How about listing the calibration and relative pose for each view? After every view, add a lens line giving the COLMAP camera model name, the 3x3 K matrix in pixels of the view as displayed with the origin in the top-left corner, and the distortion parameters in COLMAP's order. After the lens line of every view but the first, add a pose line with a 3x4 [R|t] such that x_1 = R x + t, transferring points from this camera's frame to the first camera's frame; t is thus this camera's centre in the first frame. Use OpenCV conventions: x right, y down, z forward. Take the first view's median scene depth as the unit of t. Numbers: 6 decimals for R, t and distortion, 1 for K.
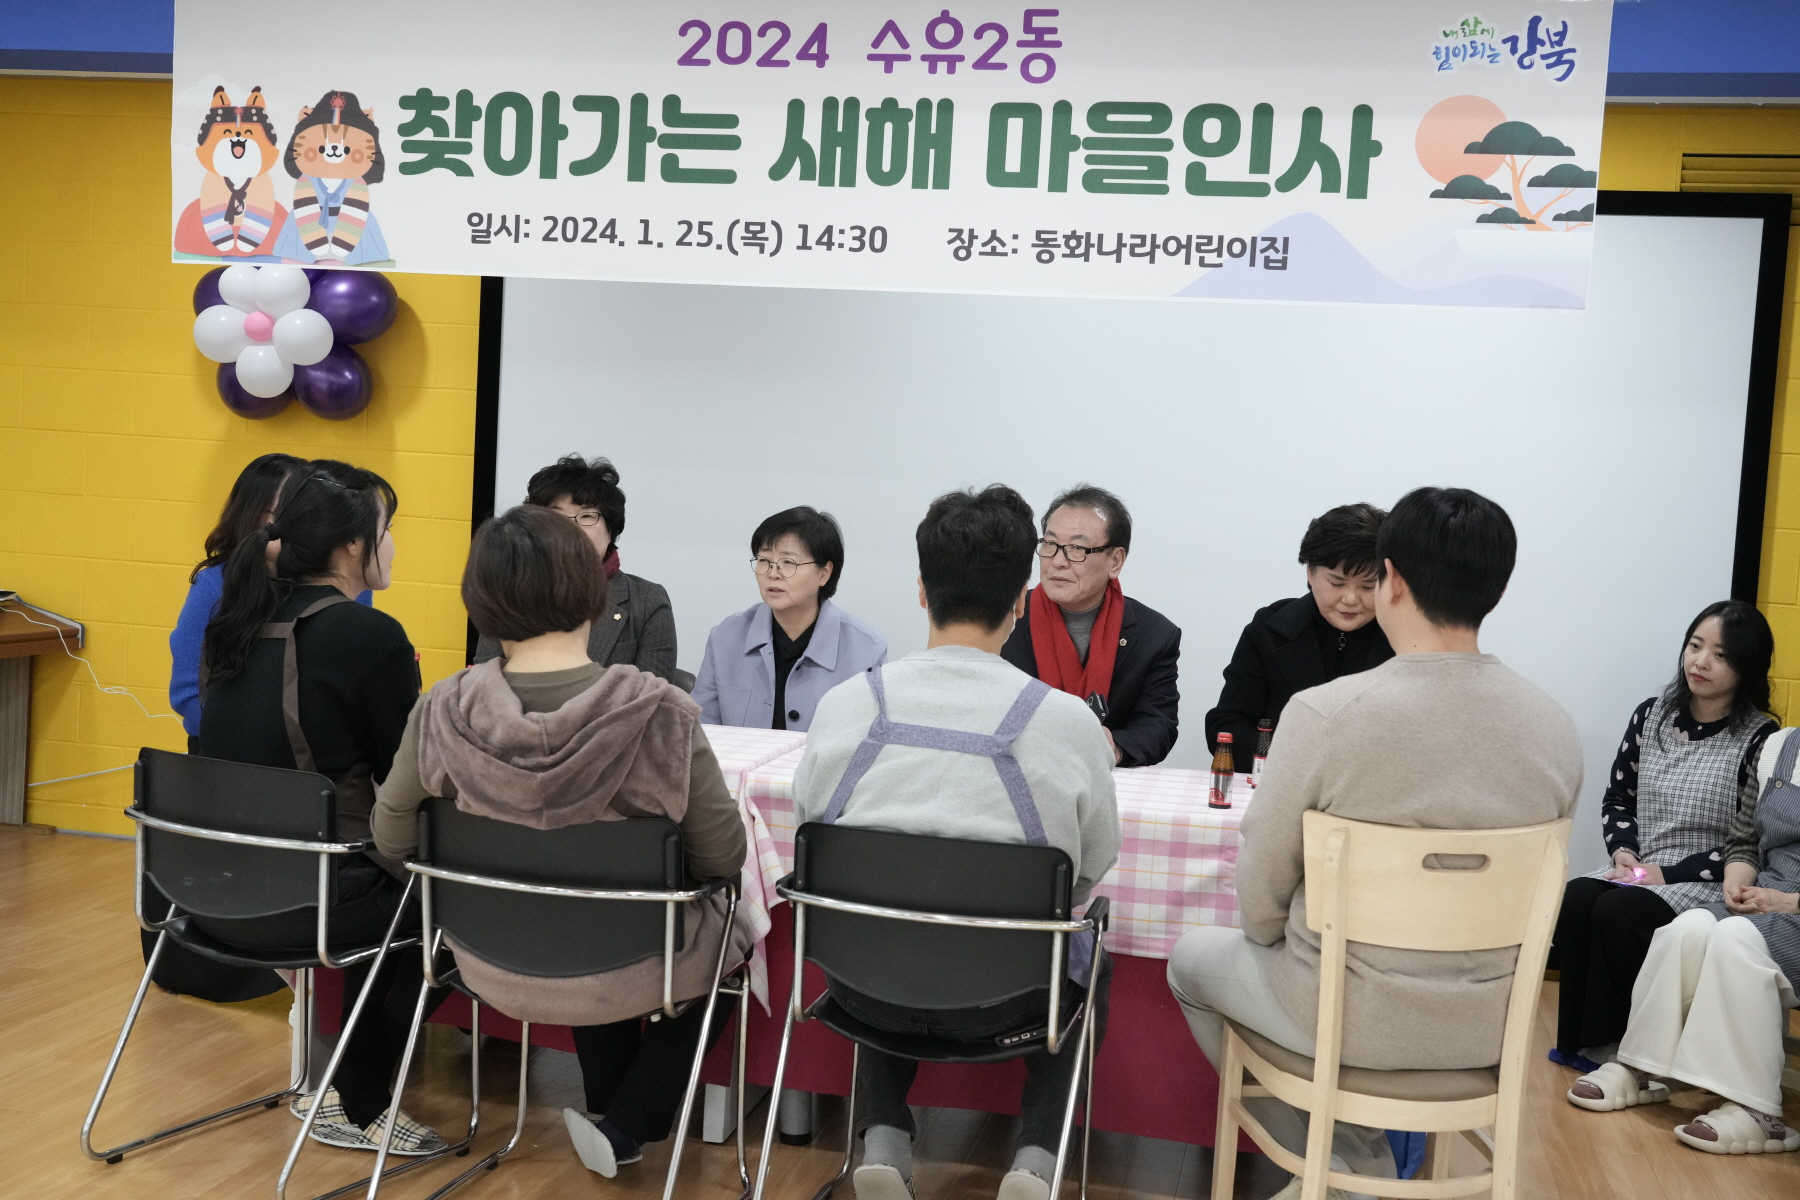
lens RADIAL K [[1918.4, 0, 907.9], [0, 1918.4, 616.6], [0, 0, 1]] dist [0.032727, 0.000000]
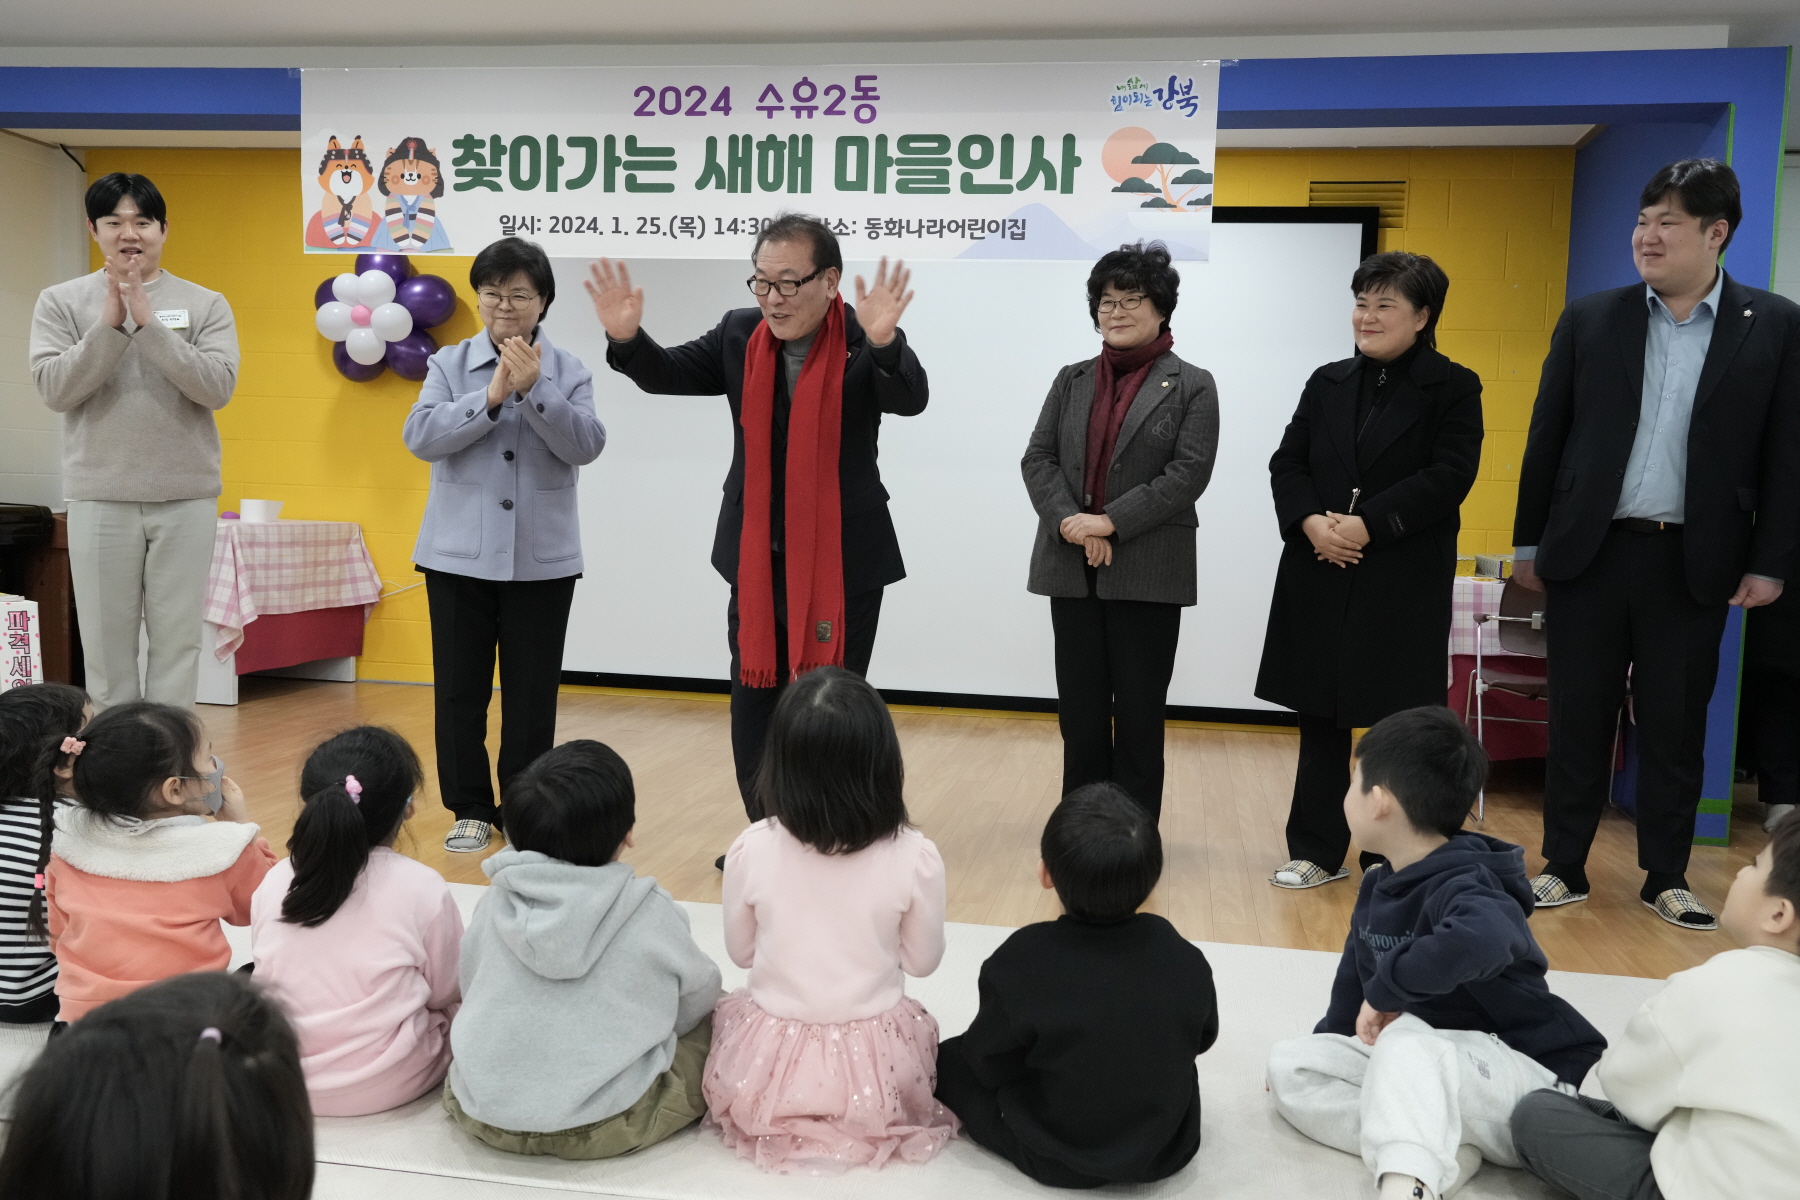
lens RADIAL K [[1461.3, 0, 920.7], [0, 1461.3, 625.4], [0, 0, 1]] dist [0.012897, -0.002329]
pose [[0.998844, -0.024713, 0.041240, 0.051777], [0.023734, 0.999429, 0.024055, 0.099922], [-0.041811, -0.023048, 0.998860, -0.193263]]
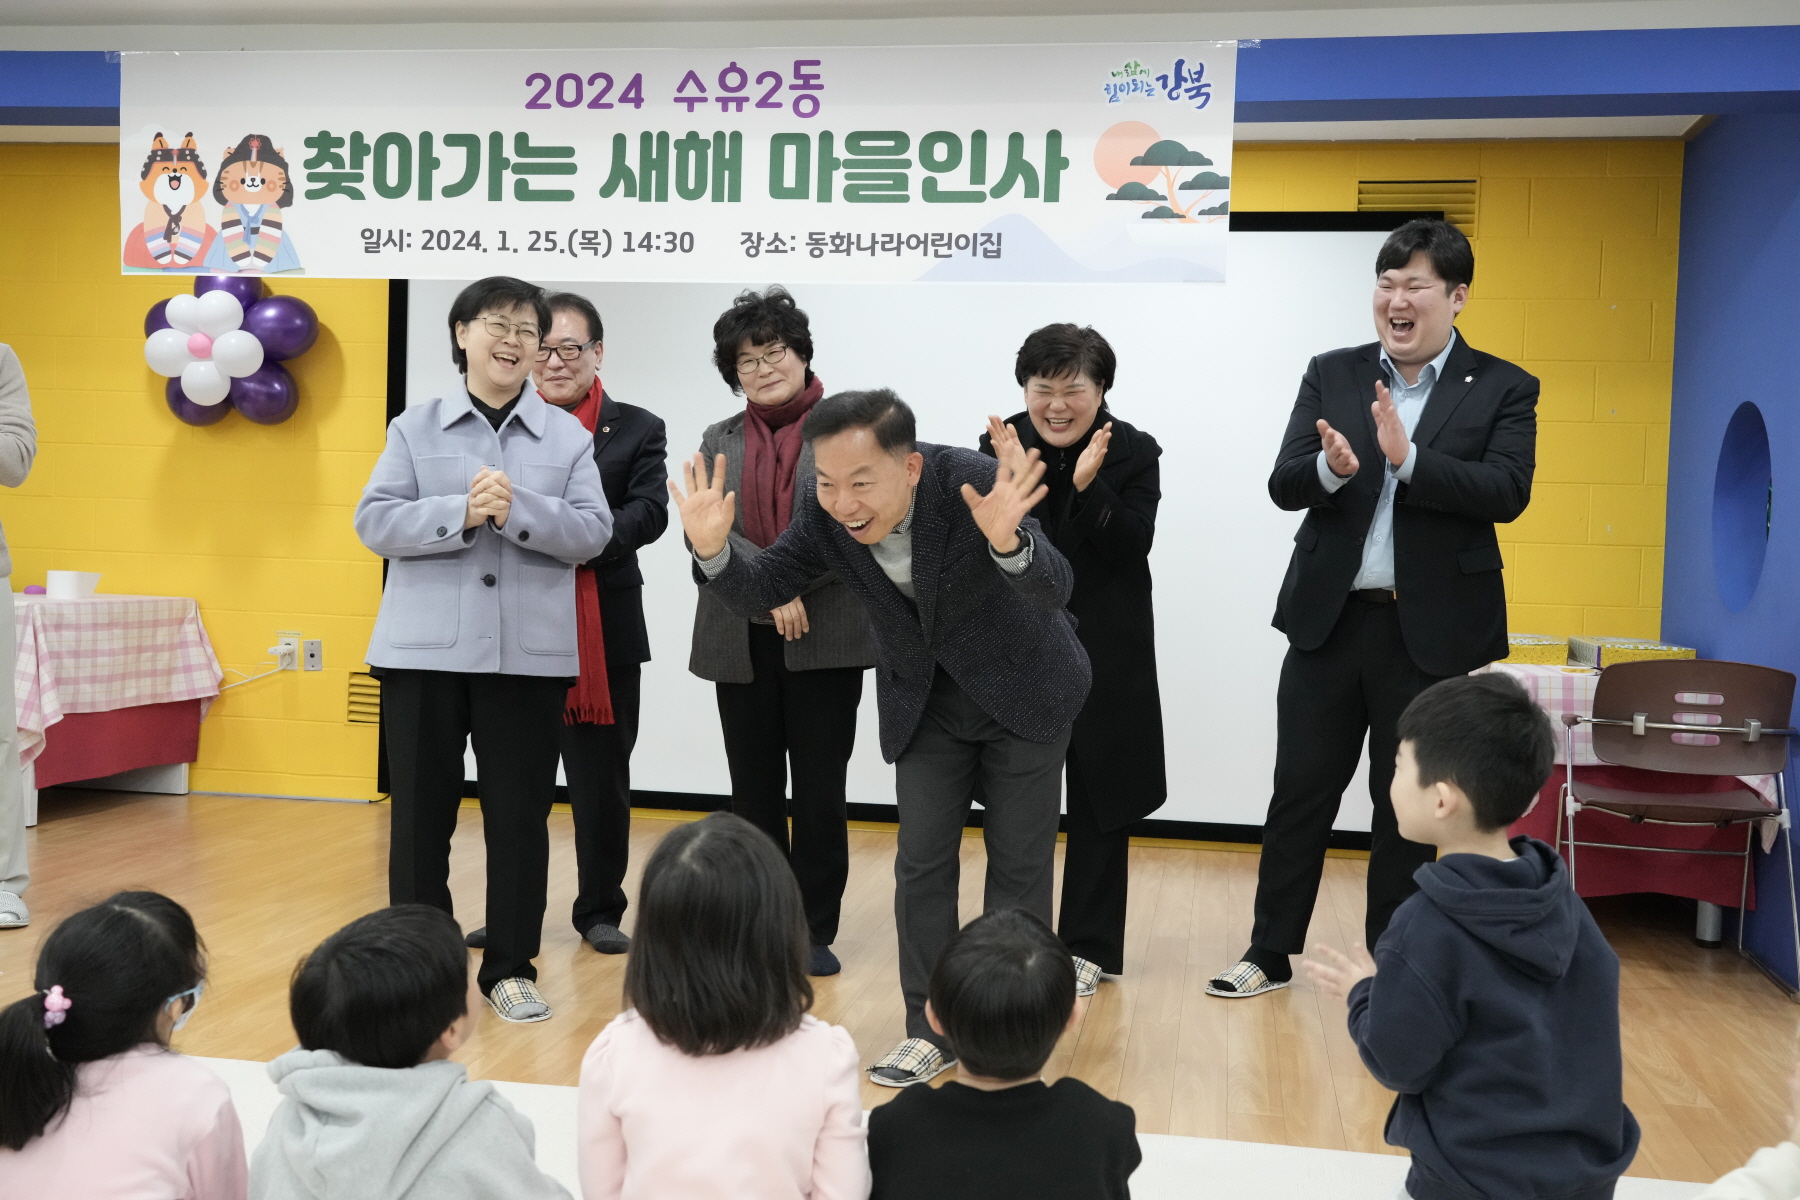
lens RADIAL K [[1789.7, 0, 901.7], [0, 1789.7, 626.6], [0, 0, 1]] dist [0.032494, 0.000000]
pose [[0.998993, -0.024970, 0.037271, 0.075776], [0.025794, 0.999430, -0.021793, 0.086971], [-0.036705, 0.022733, 0.999068, -0.184656]]
